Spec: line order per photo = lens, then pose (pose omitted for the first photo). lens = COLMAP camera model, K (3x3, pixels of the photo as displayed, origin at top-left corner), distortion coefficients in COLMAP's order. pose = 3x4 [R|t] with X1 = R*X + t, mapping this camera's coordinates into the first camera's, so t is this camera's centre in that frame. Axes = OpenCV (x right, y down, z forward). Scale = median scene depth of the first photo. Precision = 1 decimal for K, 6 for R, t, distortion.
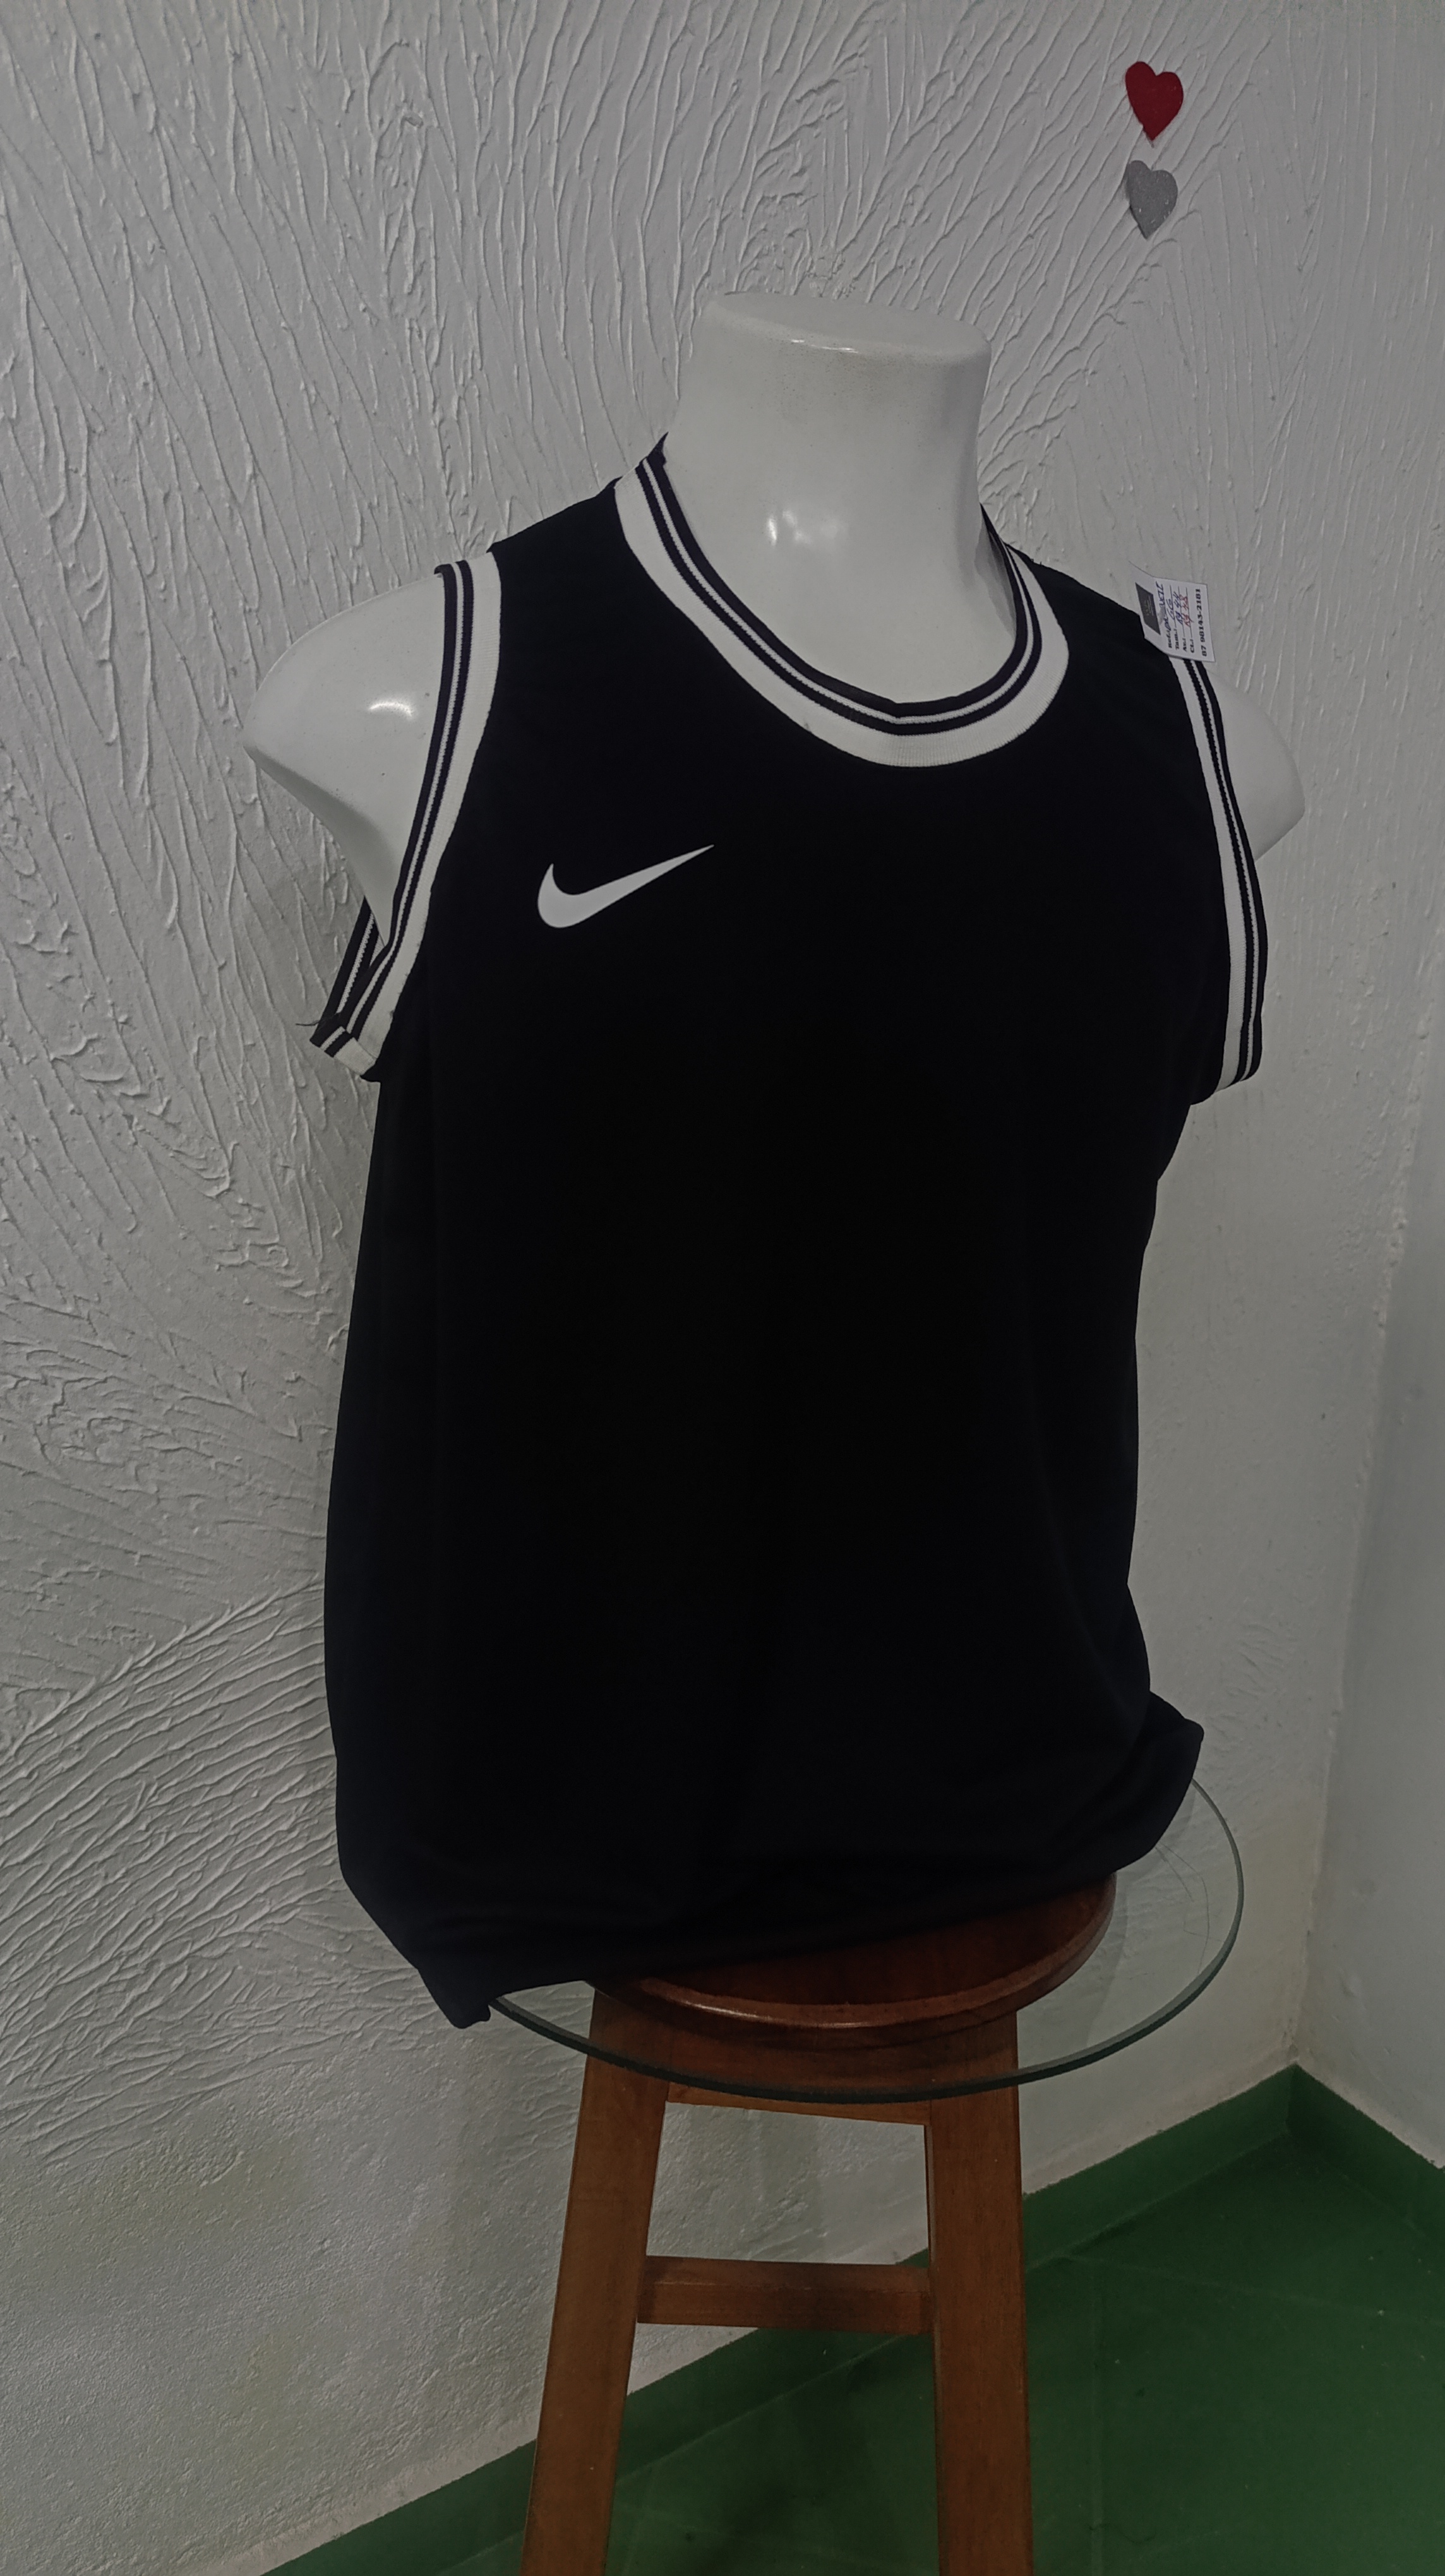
lens RADIAL K [[1863.2, 0, 706.5], [0, 1863.2, 1285.5], [0, 0, 1]] dist [0.011226, -0.036058]
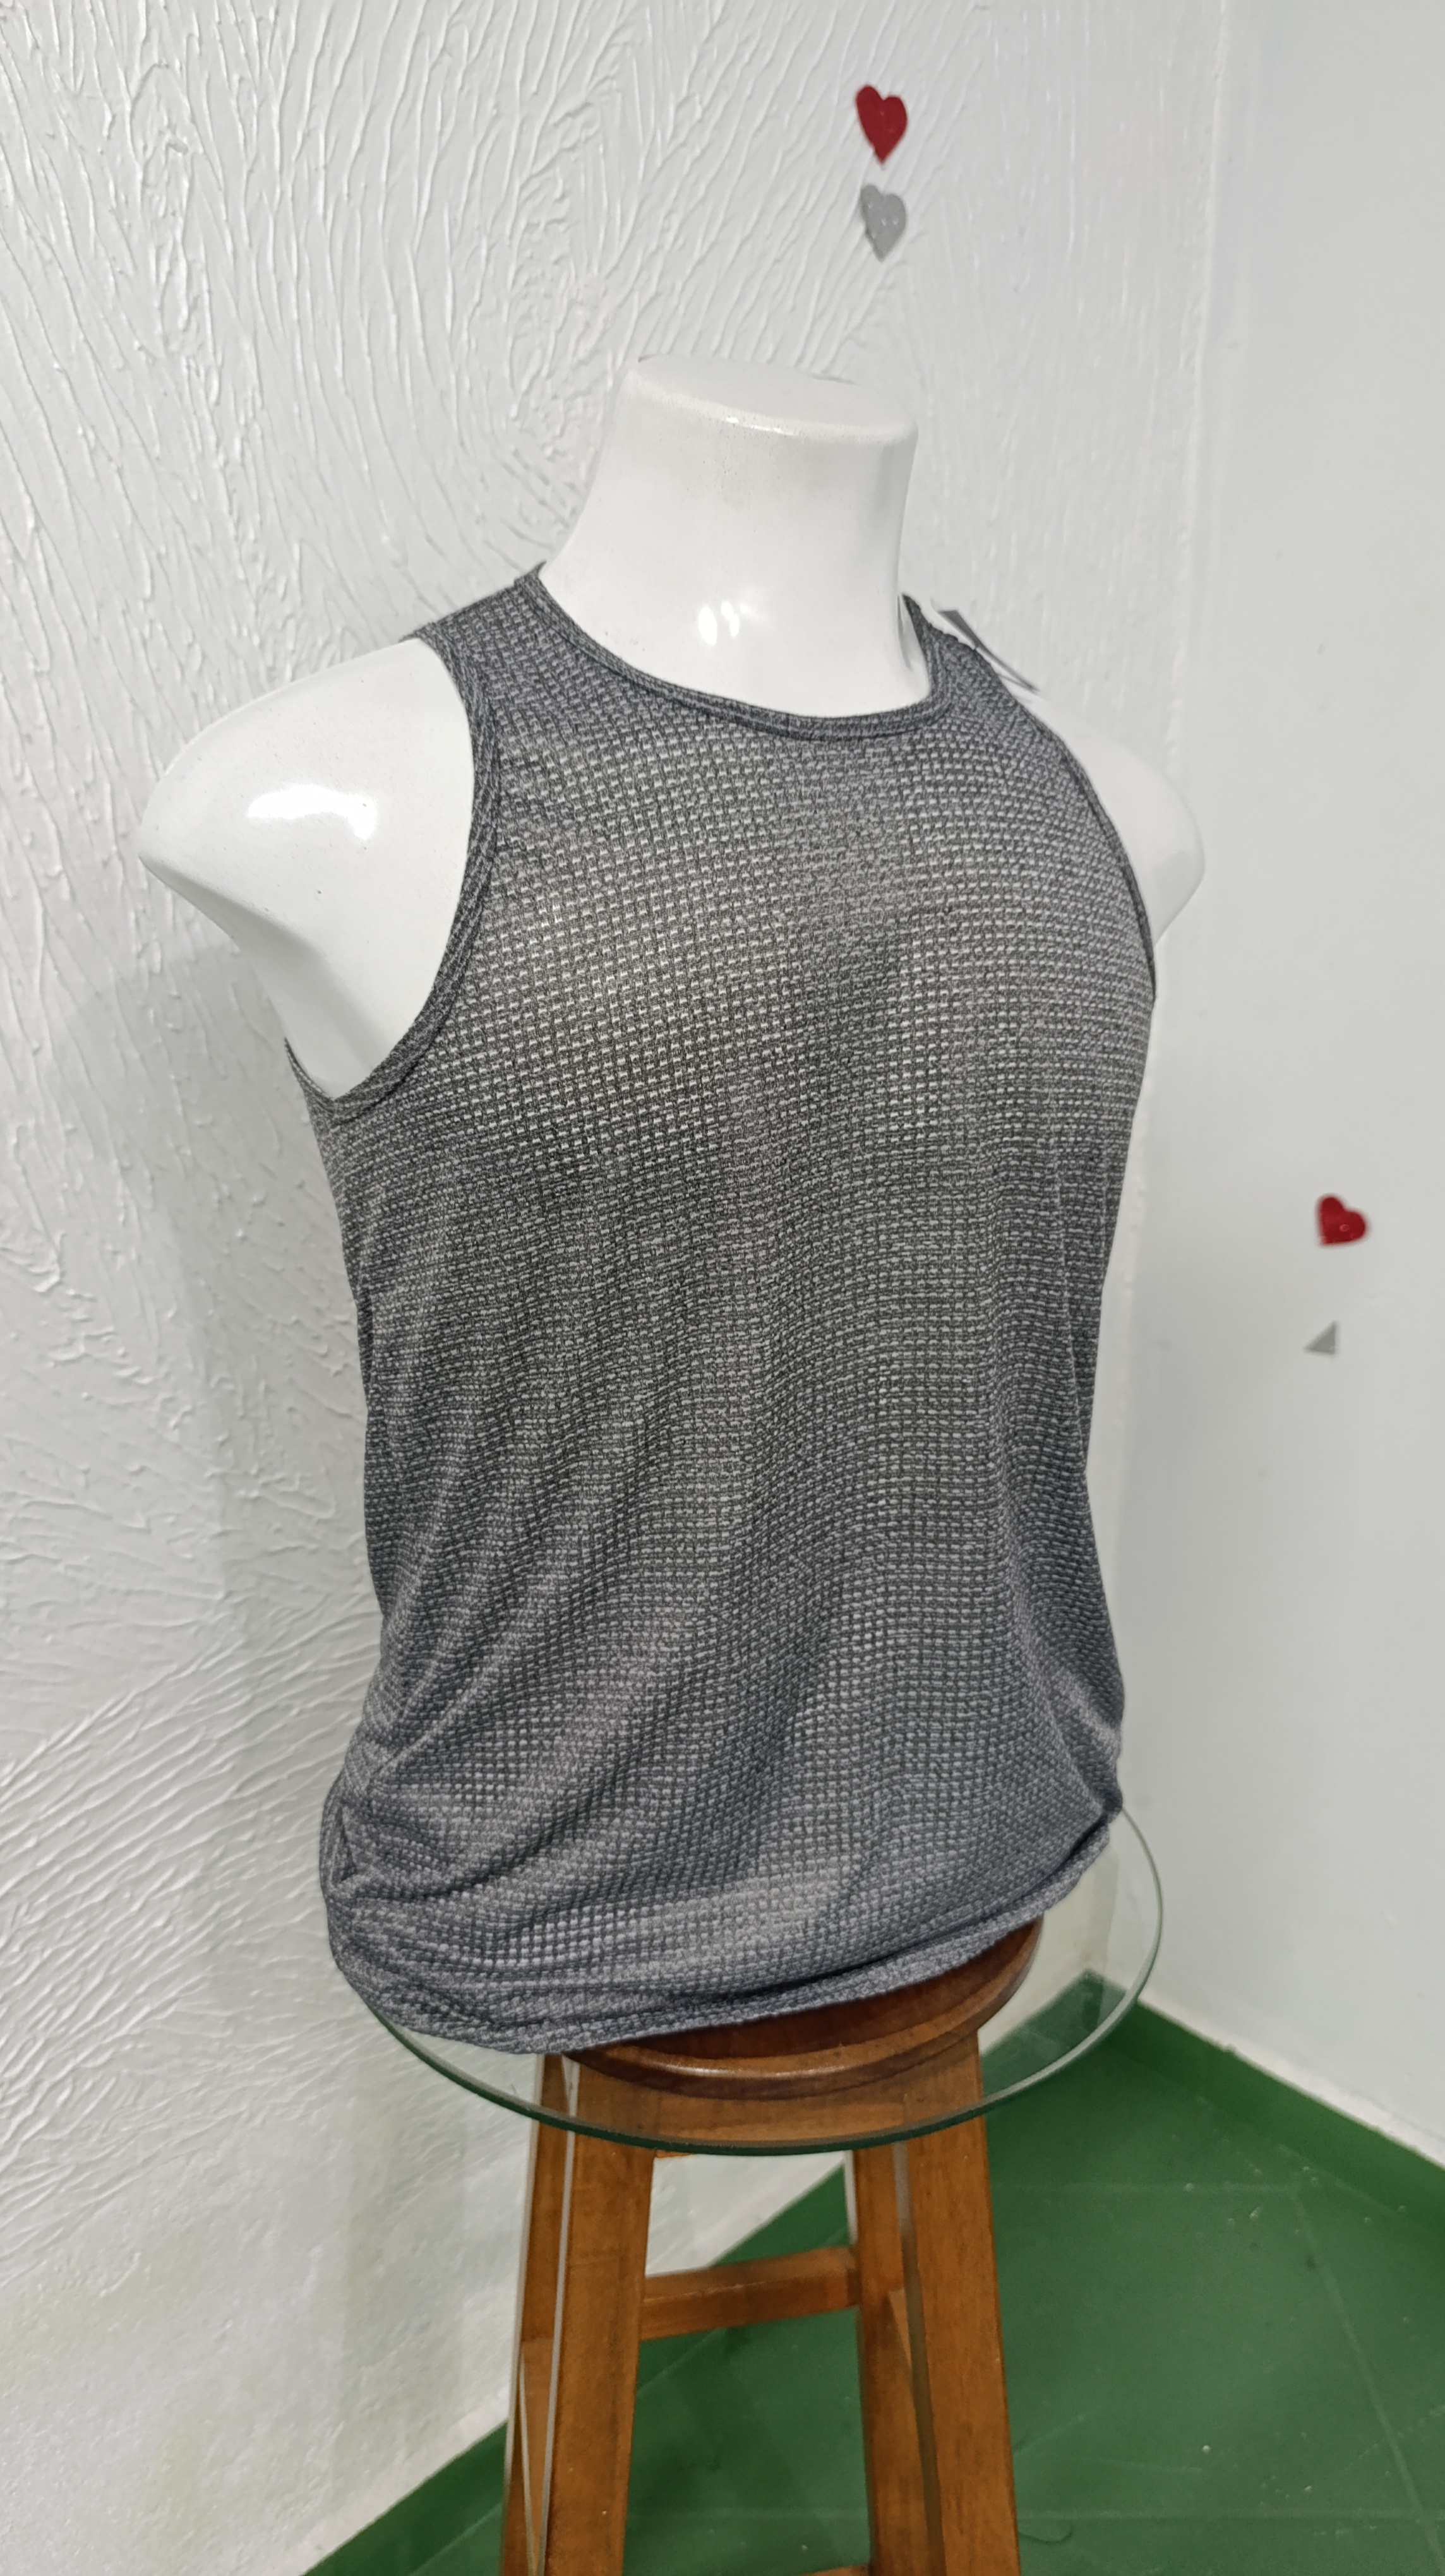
lens RADIAL K [[1863.2, 0, 744.8], [0, 1863.2, 1299.3], [0, 0, 1]] dist [0.011226, -0.036058]
pose [[0.975834, -0.084388, 0.201559, -0.106804], [0.075994, 0.995902, 0.049042, -0.062617], [-0.204871, -0.032539, 0.978248, 0.000235]]
